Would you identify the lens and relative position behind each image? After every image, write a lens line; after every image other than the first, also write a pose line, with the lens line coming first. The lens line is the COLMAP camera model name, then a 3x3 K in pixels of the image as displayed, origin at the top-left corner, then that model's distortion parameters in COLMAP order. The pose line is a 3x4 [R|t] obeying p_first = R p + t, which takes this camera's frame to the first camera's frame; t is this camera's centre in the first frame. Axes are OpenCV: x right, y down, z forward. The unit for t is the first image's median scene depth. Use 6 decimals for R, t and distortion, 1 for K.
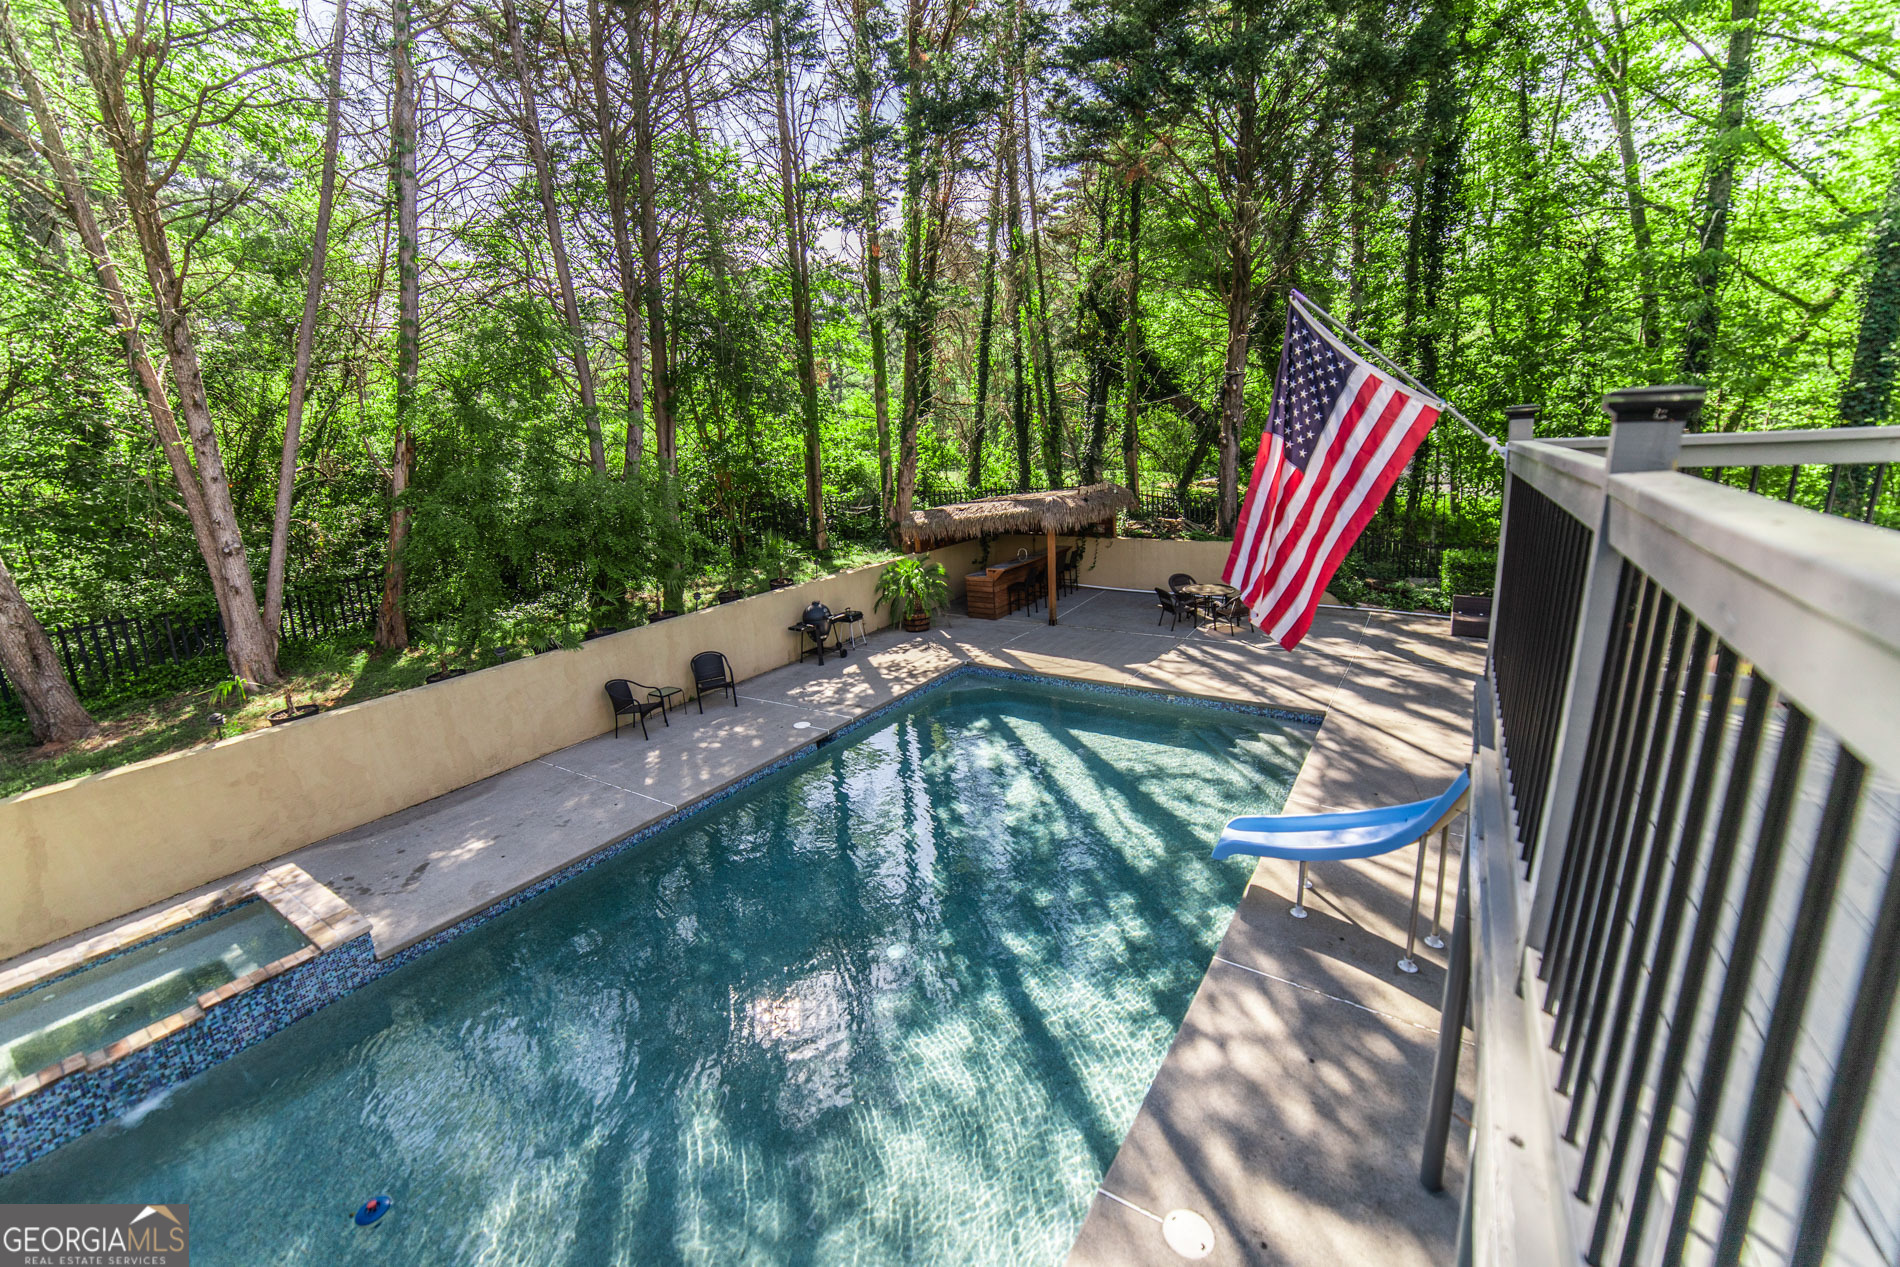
lens RADIAL K [[737.6, 0, 925.4], [0, 737.6, 666.5], [0, 0, 1]] dist [-0.071079, 0.024722]
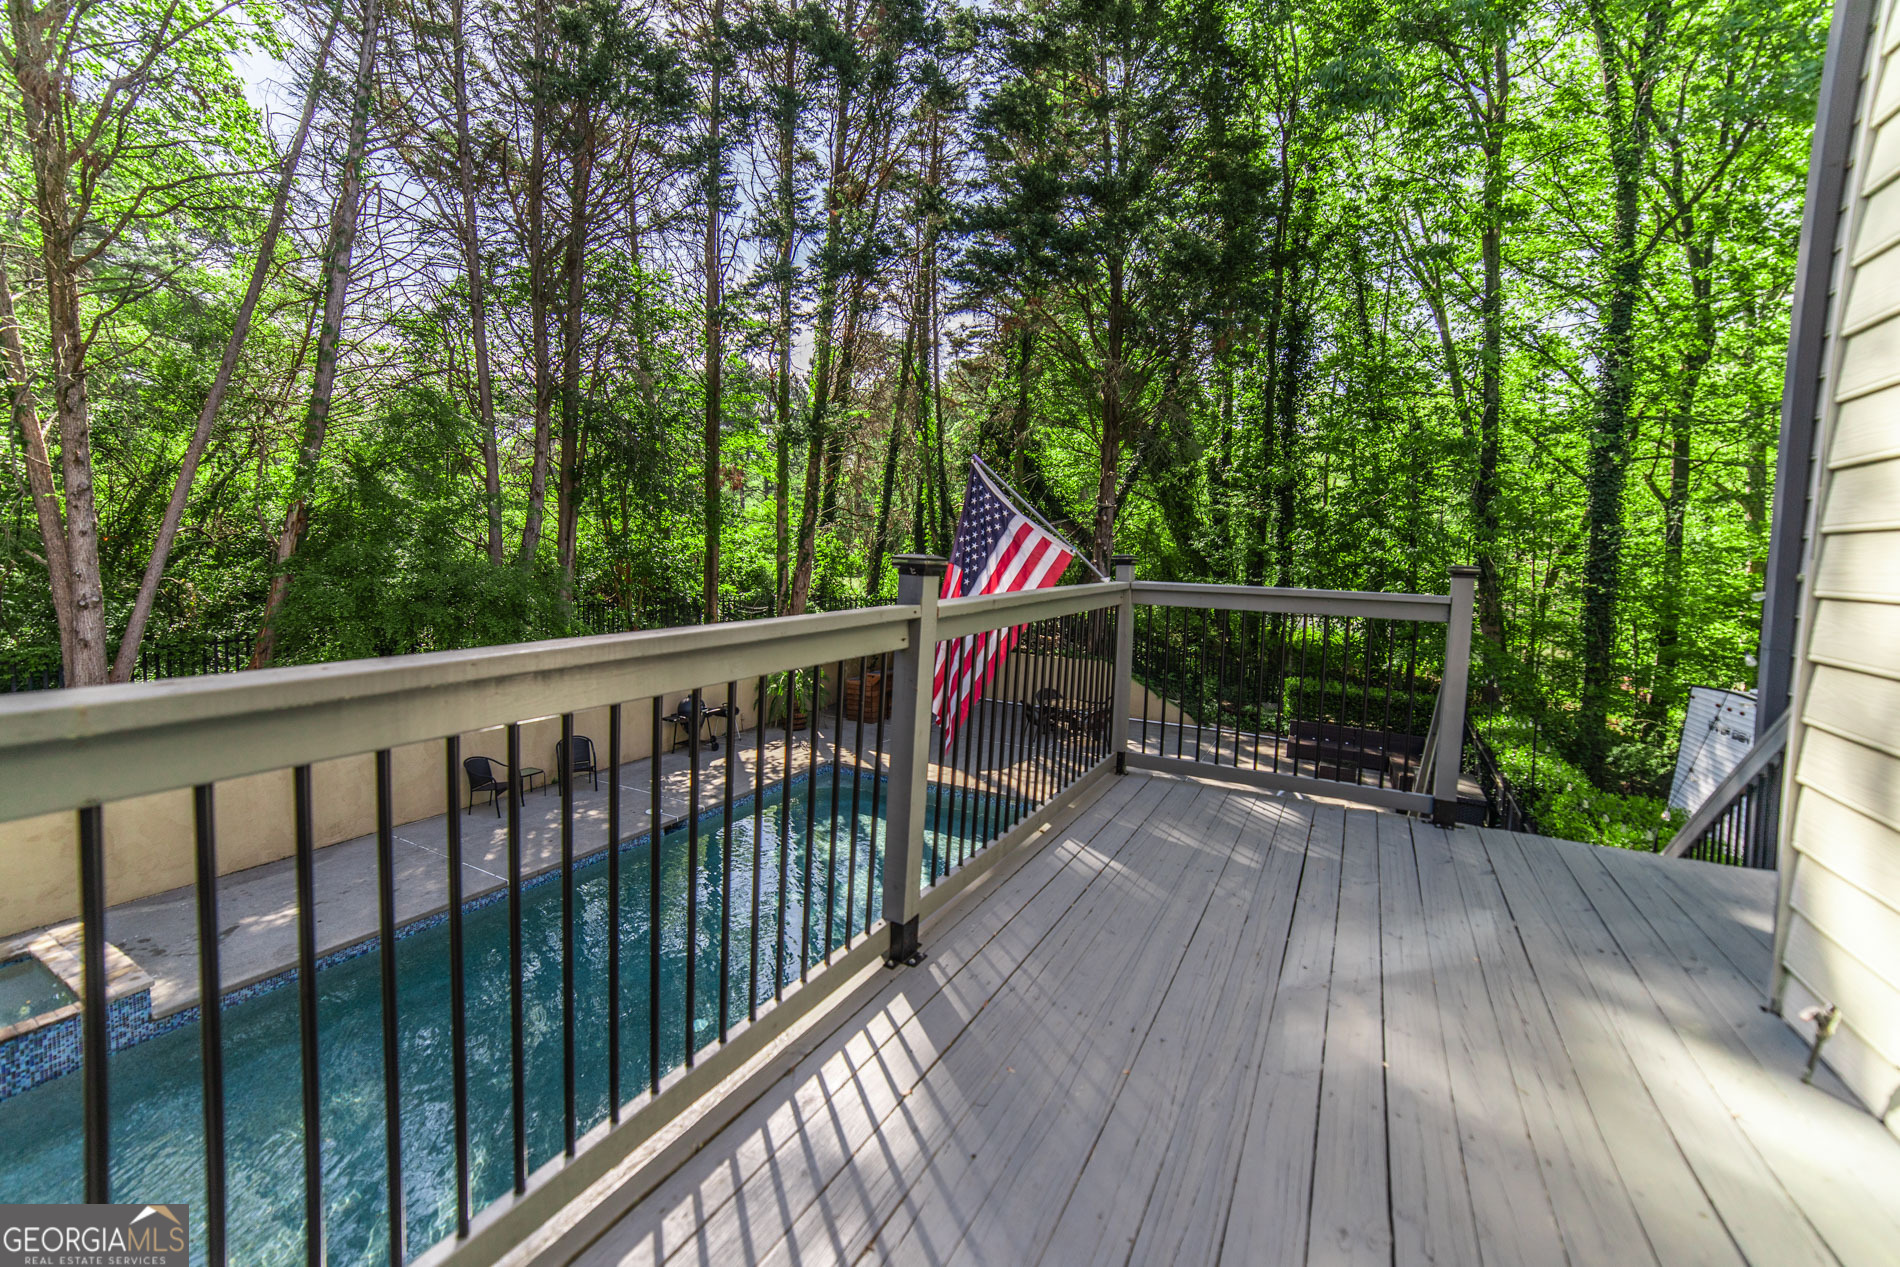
lens RADIAL K [[772.1, 0, 926.4], [0, 772.1, 668.0], [0, 0, 1]] dist [-0.074279, 0.028421]
pose [[0.995832, 0.059624, 0.069021, 0.094125], [-0.049086, 0.988153, -0.145409, 0.013509], [-0.076873, 0.141415, 0.986961, -0.075829]]
